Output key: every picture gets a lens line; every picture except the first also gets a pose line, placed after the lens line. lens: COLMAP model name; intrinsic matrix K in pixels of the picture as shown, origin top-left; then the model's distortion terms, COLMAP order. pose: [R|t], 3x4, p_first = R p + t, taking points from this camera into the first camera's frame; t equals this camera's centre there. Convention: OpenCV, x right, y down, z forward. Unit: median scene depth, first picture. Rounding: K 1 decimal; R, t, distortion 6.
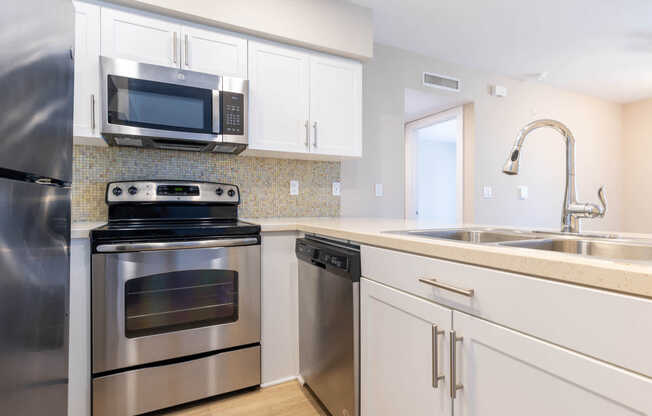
lens RADIAL K [[342.9, 0, 326.0], [0, 342.9, 208.0], [0, 0, 1]] dist [0.002854, 0.000227]
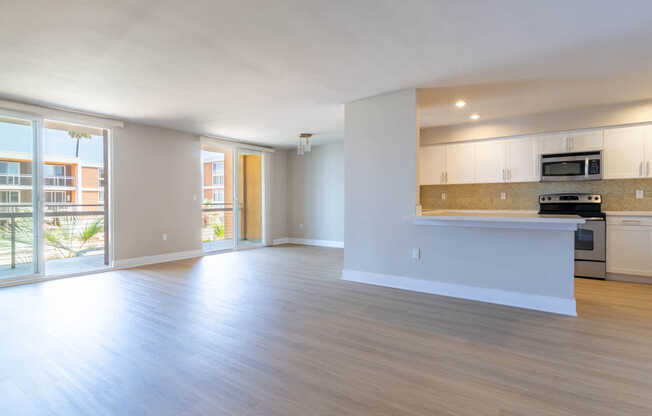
lens RADIAL K [[320.8, 0, 353.0], [0, 320.8, 206.2], [0, 0, 1]] dist [0.000567, -0.000059]
pose [[0.515921, 0.009158, -0.856588, 0.726745], [-0.000990, 0.999949, 0.010094, -0.016478], [0.856636, -0.004359, 0.515903, -1.482798]]
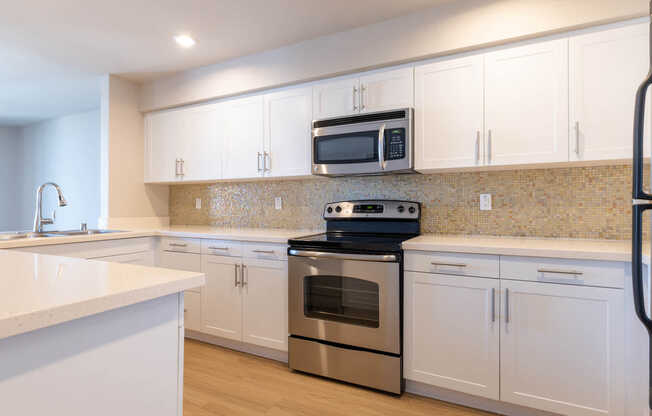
lens RADIAL K [[342.9, 0, 326.0], [0, 342.9, 208.0], [0, 0, 1]] dist [0.002854, 0.000227]
pose [[0.622435, -0.001216, -0.782671, 0.437380], [-0.000325, 0.999998, -0.001812, -0.052915], [0.782672, 0.001382, 0.622433, 0.135518]]
